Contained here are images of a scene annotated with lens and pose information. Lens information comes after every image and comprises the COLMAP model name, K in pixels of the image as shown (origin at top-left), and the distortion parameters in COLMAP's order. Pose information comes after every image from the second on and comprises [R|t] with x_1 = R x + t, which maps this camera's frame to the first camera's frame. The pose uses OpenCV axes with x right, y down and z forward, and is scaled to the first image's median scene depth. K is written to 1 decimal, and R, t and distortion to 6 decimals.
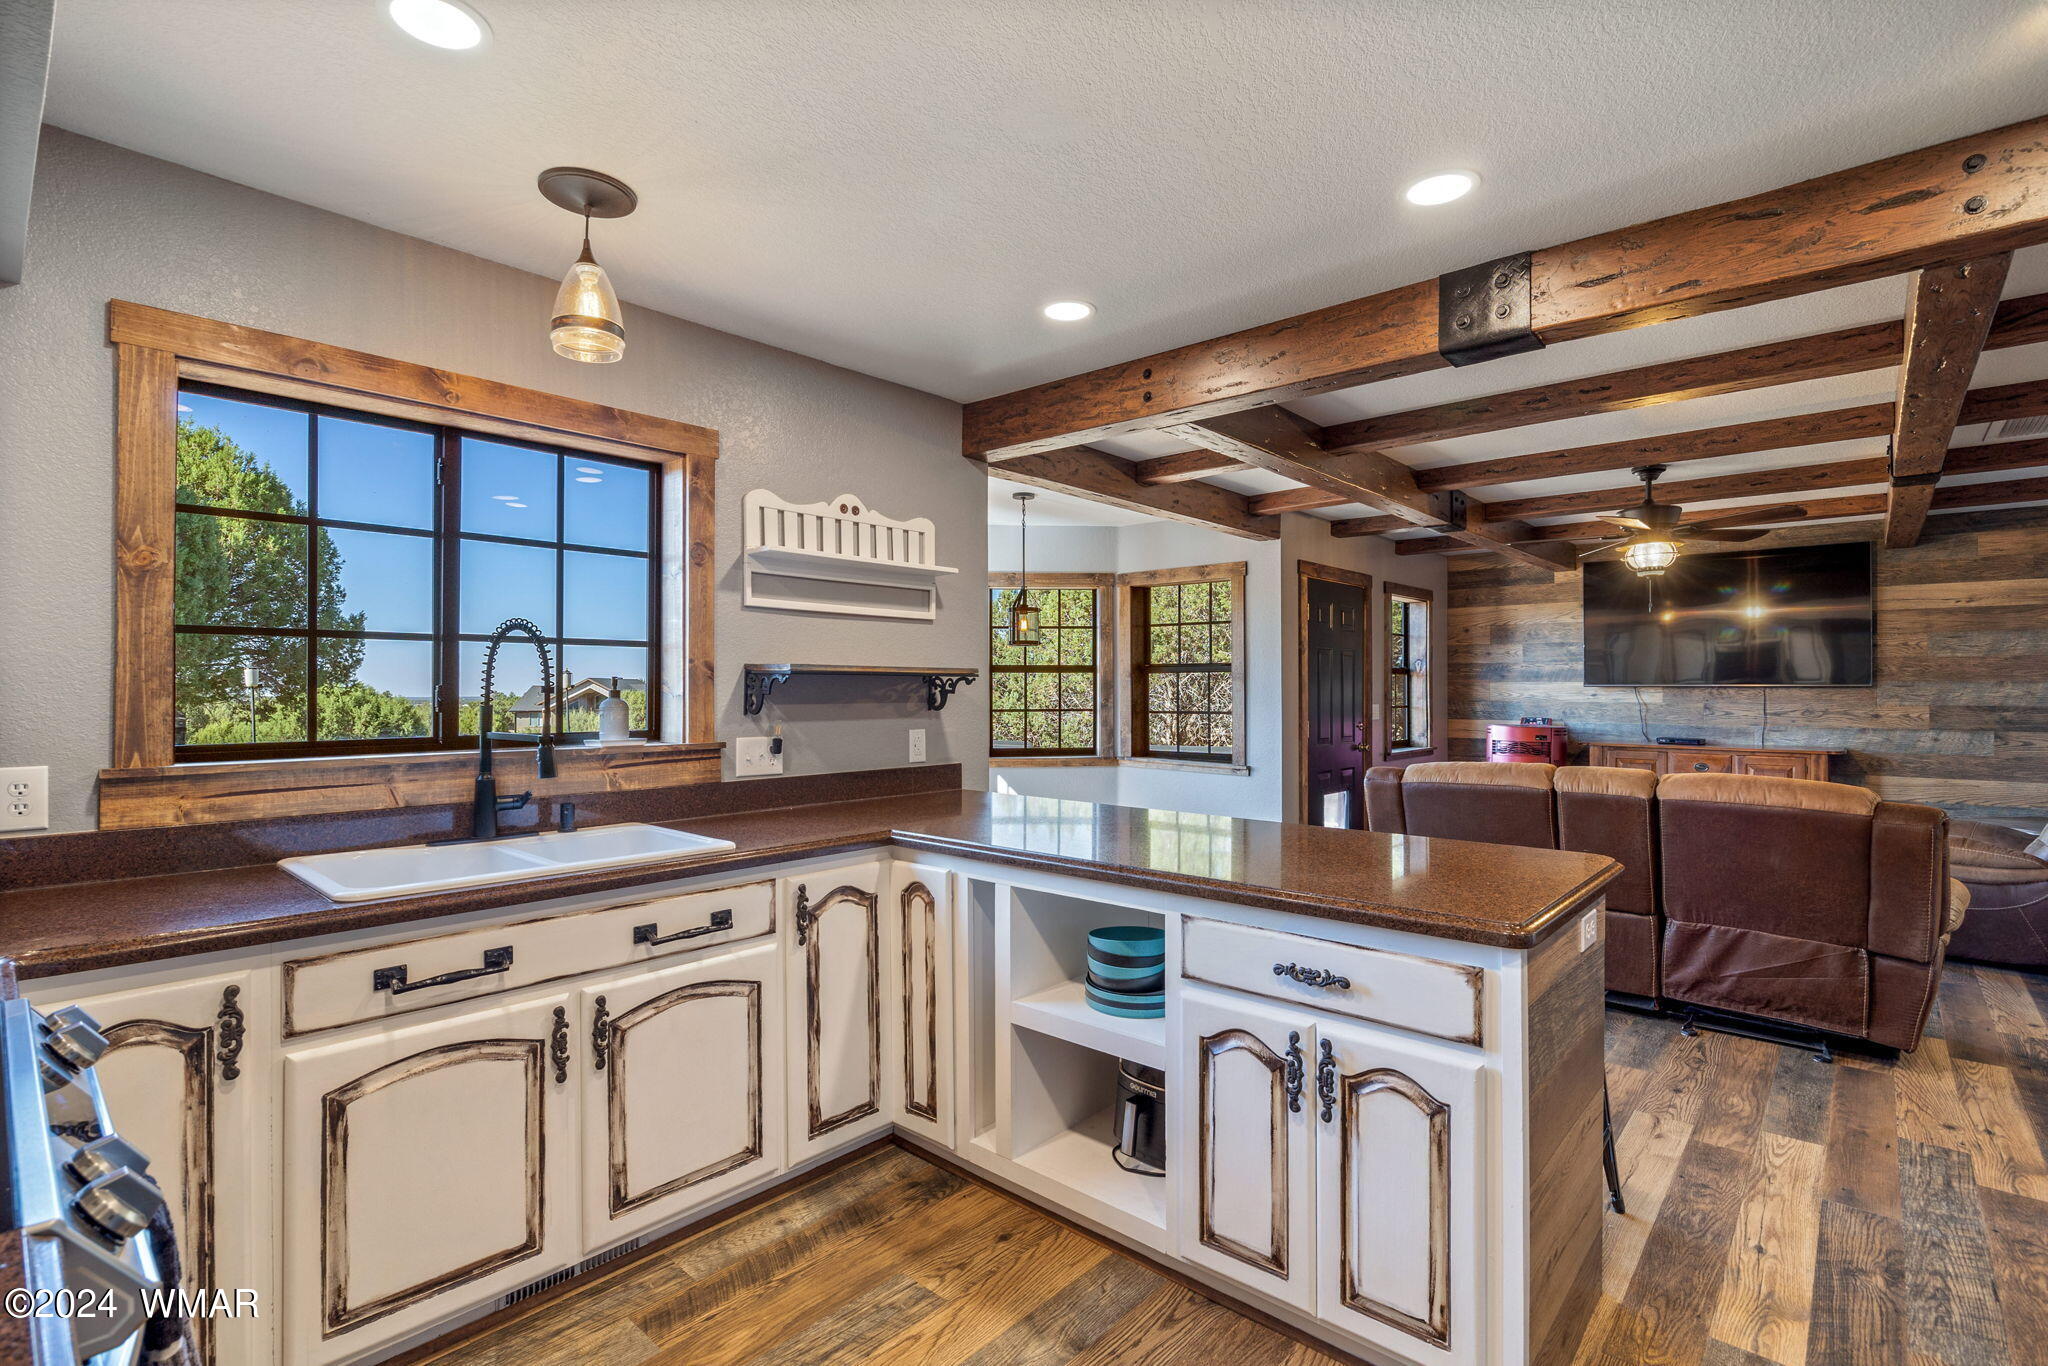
lens RADIAL K [[951.4, 0, 1024.0], [0, 951.4, 683.0], [0, 0, 1]] dist [0.001745, 0.000055]
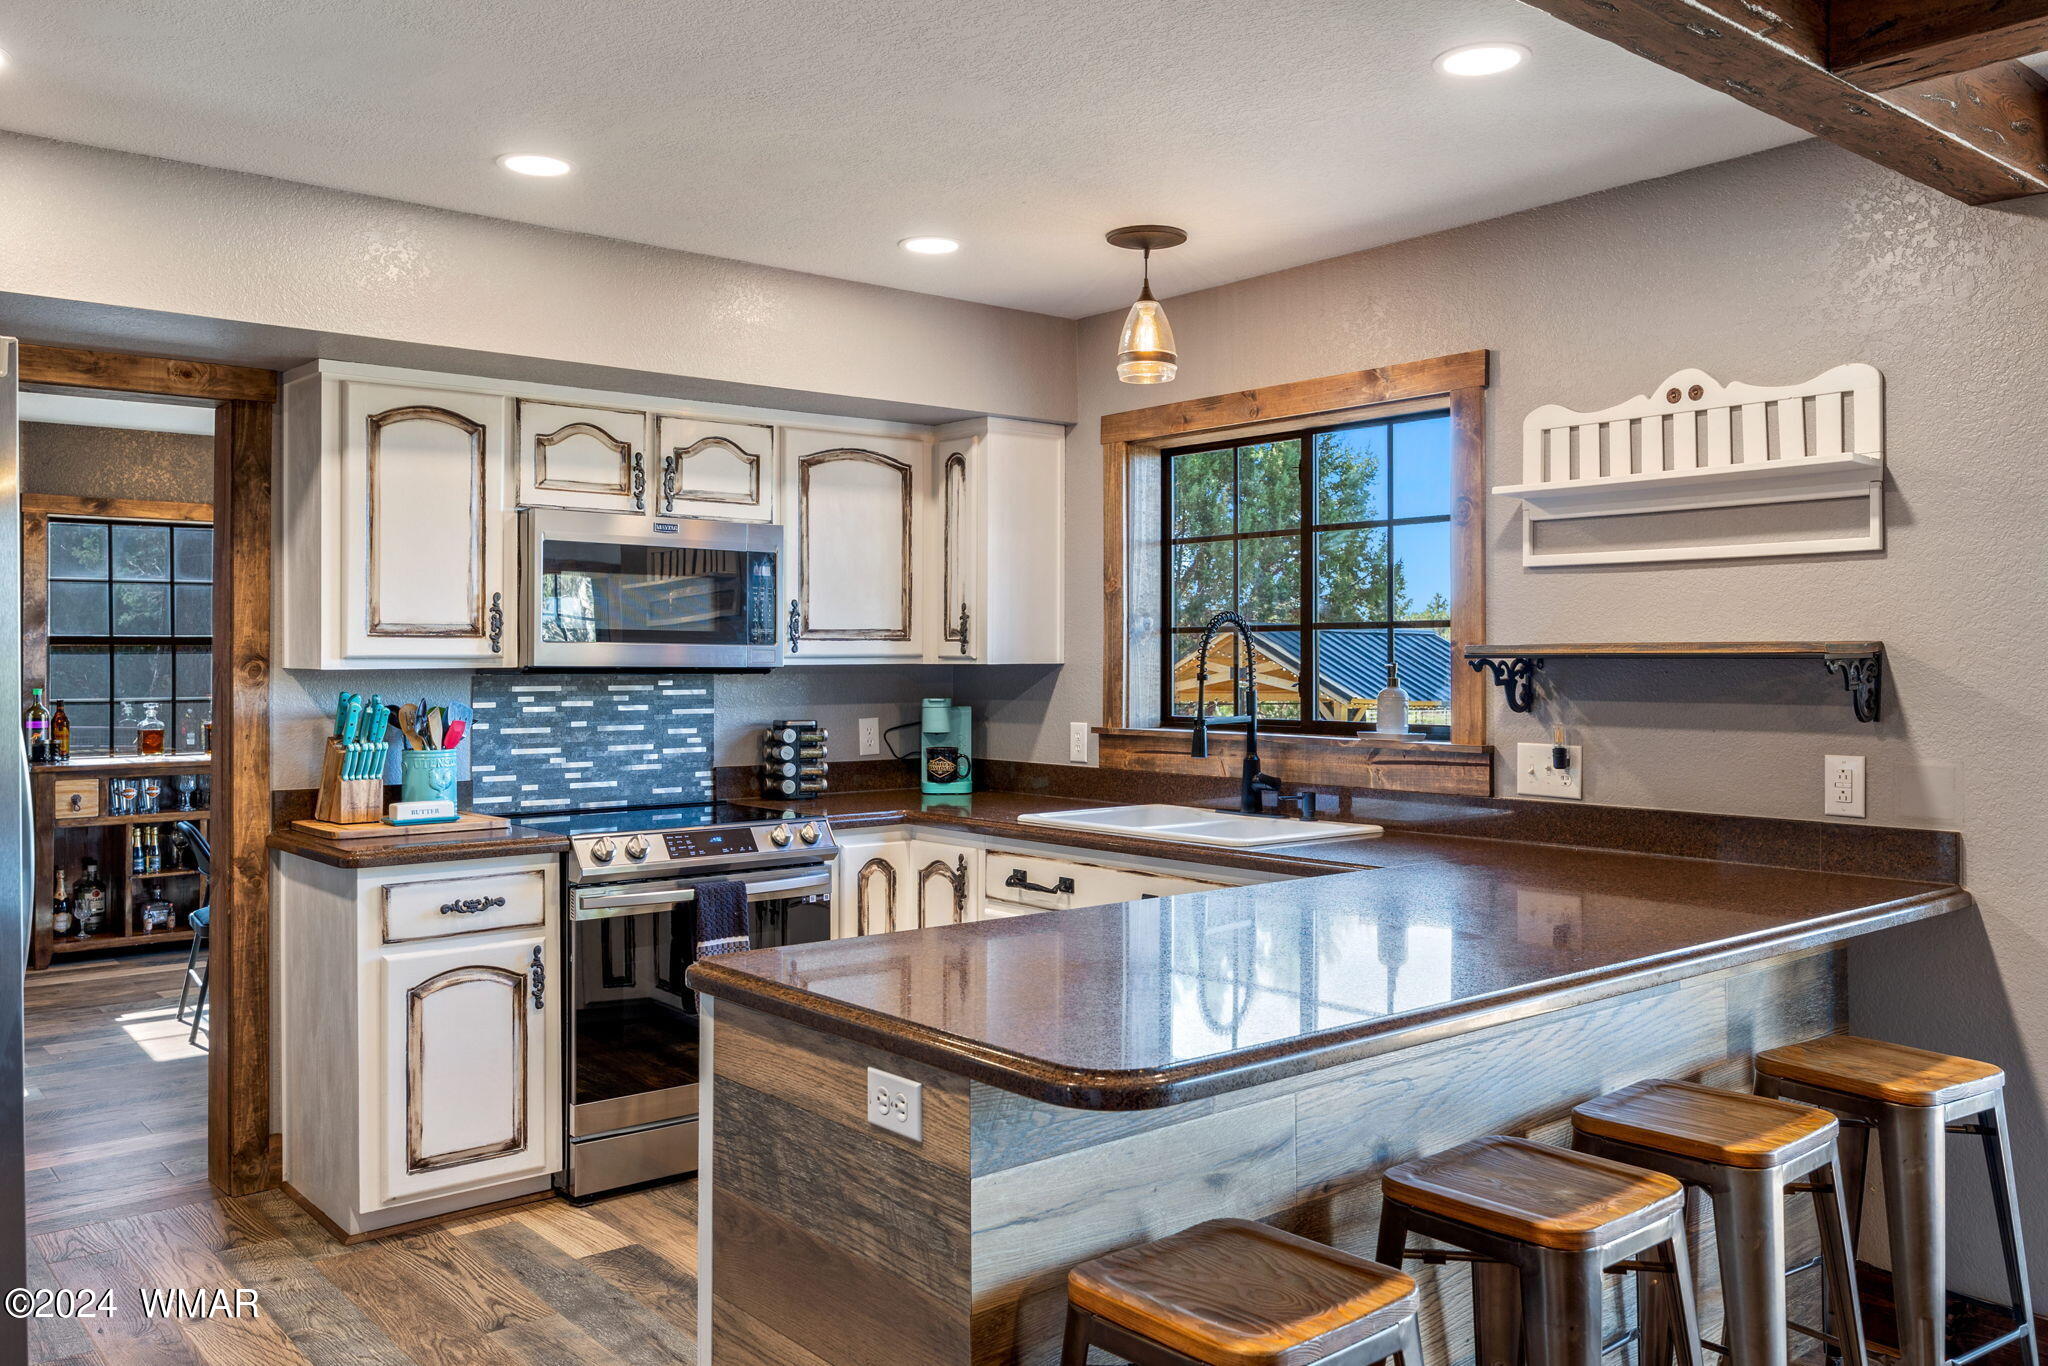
lens RADIAL K [[1618.2, 0, 957.5], [0, 1618.2, 664.0], [0, 0, 1]] dist [0.008521, -0.001353]
pose [[-0.155816, -0.002581, -0.987783, 1.012587], [0.003704, 0.999988, -0.003198, -0.002160], [0.987779, -0.004157, -0.155804, 0.736997]]
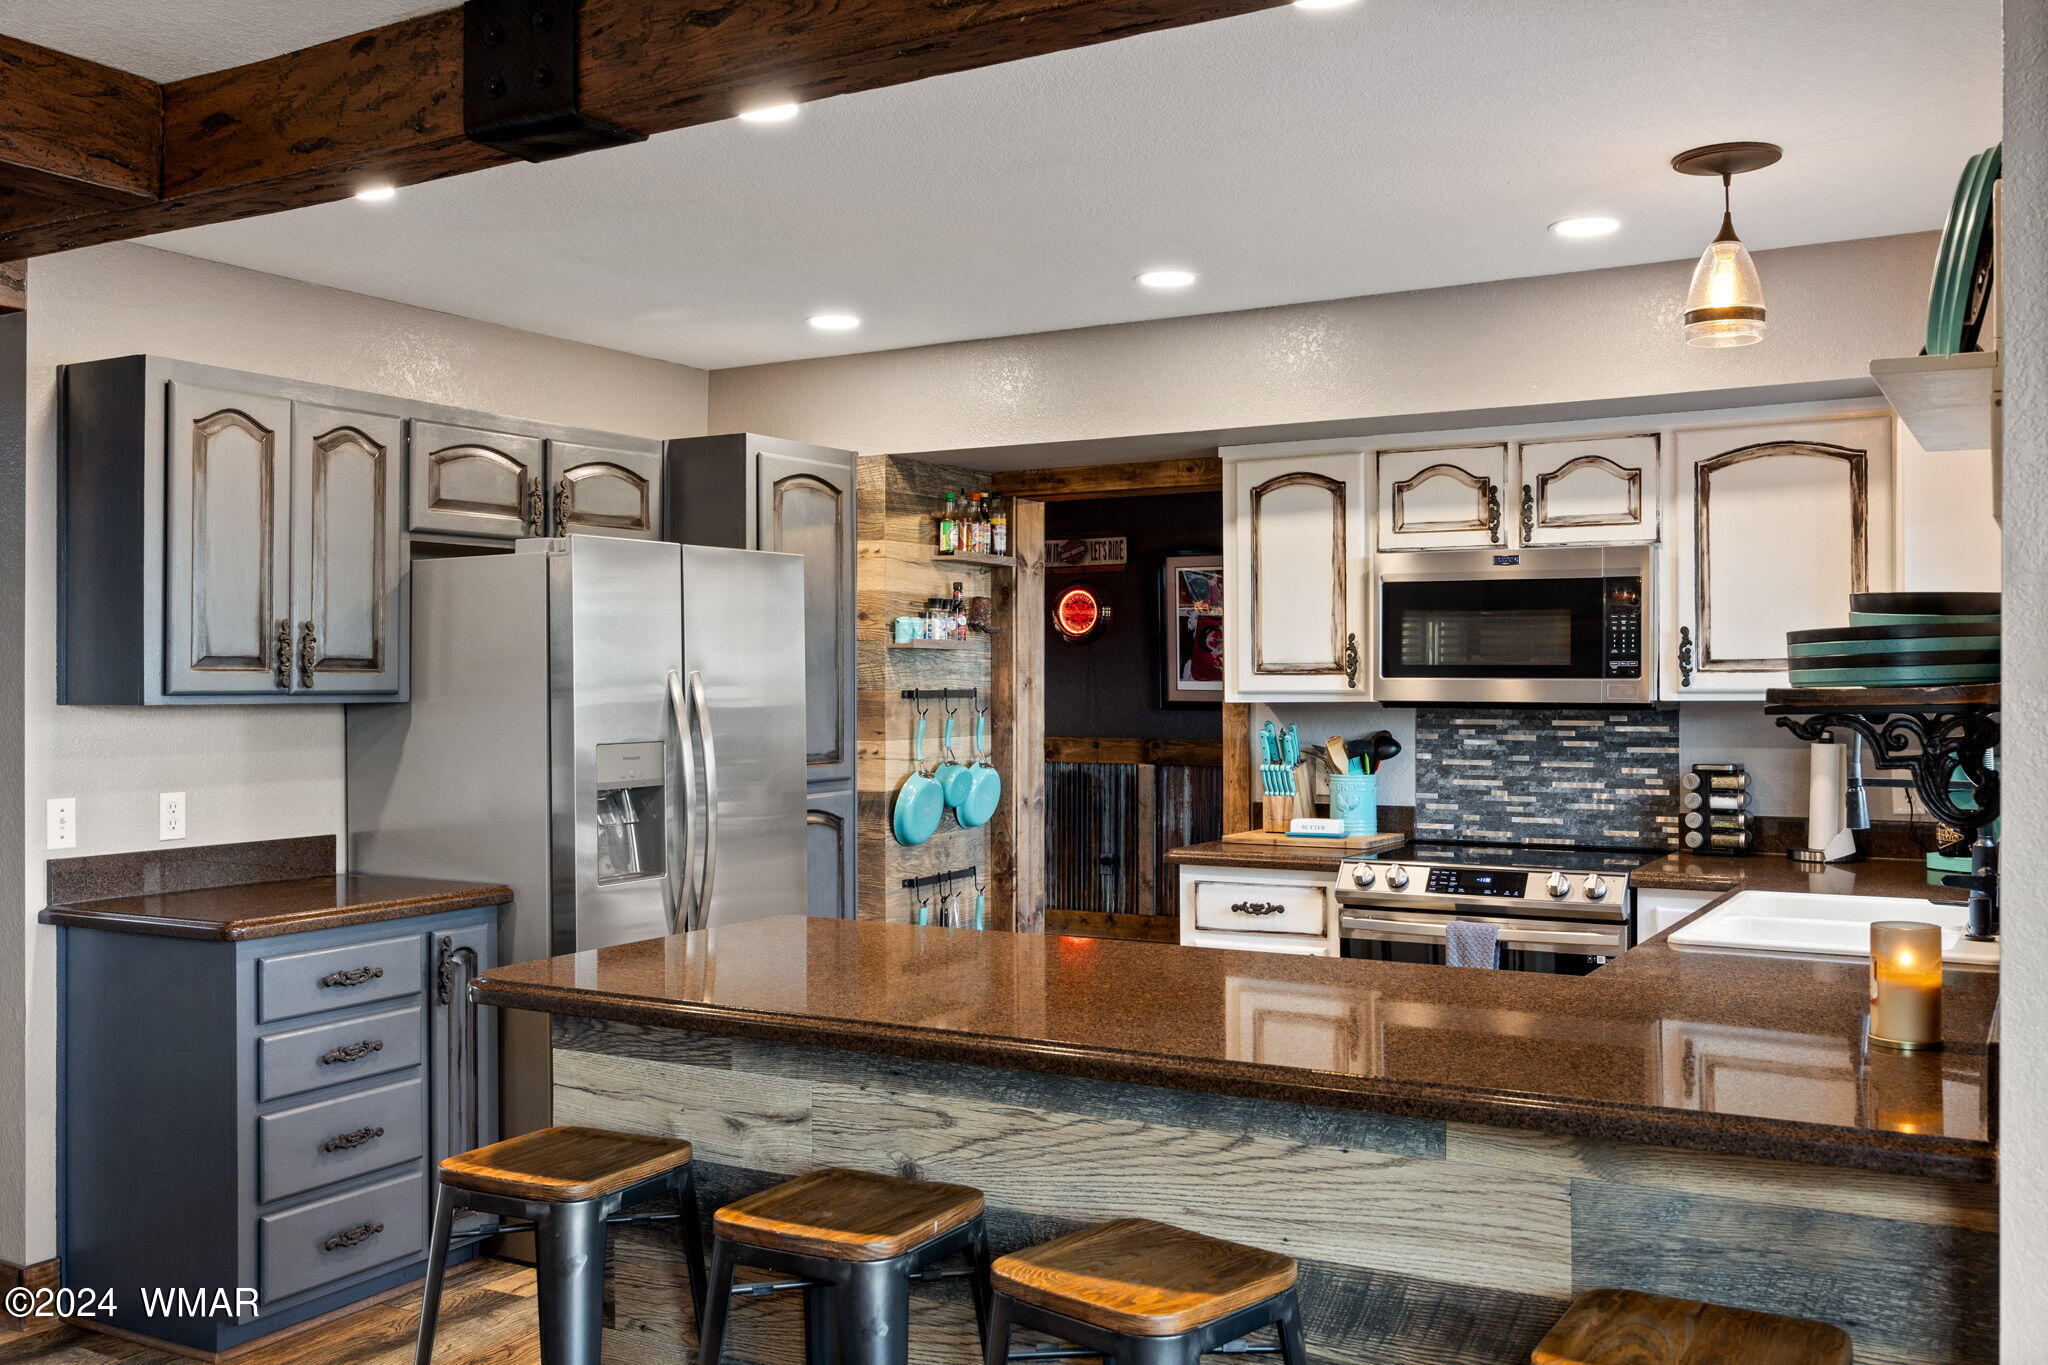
lens RADIAL K [[1841.0, 0, 1067.8], [0, 1841.0, 708.9], [0, 0, 1]] dist [-0.008179, 0.007102]
pose [[-0.977723, 0.002548, -0.209884, 0.341340], [0.000218, 0.999938, 0.011124, -0.017352], [0.209899, 0.010830, -0.977663, 1.741377]]
